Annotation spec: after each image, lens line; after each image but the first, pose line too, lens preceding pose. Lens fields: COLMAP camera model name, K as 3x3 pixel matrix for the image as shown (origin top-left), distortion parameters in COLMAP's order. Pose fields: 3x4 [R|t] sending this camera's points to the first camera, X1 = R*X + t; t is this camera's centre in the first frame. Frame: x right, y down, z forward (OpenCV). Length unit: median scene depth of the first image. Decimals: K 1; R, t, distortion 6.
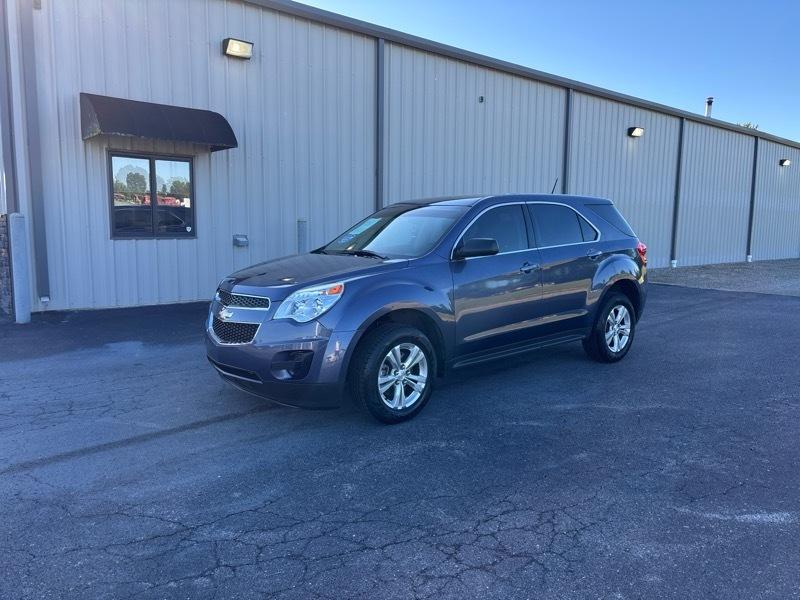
lens RADIAL K [[597.9, 0, 395.5], [0, 597.9, 300.5], [0, 0, 1]] dist [0.033773, -0.025932]
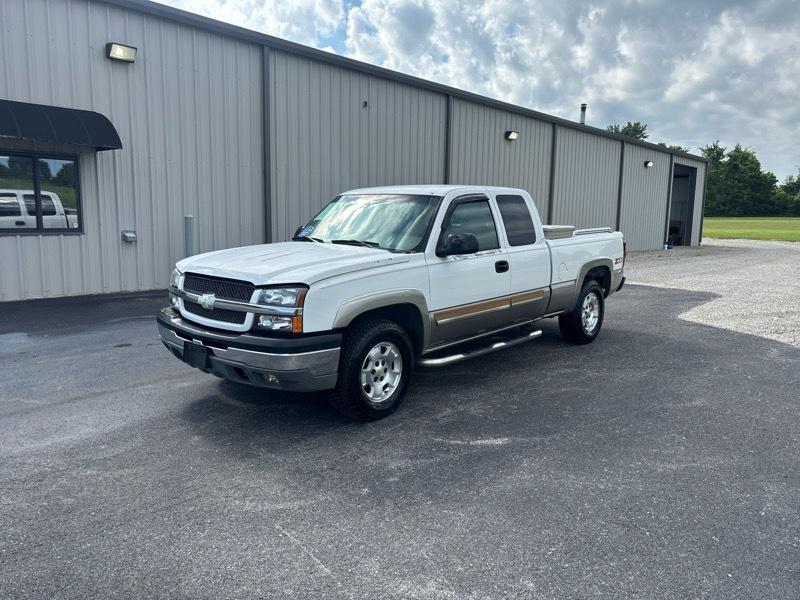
lens RADIAL K [[597.9, 0, 394.5], [0, 597.9, 303.1], [0, 0, 1]] dist [0.033773, -0.025932]
pose [[0.990498, -0.013091, 0.136903, 0.063032], [0.010134, 0.999700, 0.022278, -0.001579], [-0.137154, -0.020679, 0.990334, -0.122209]]
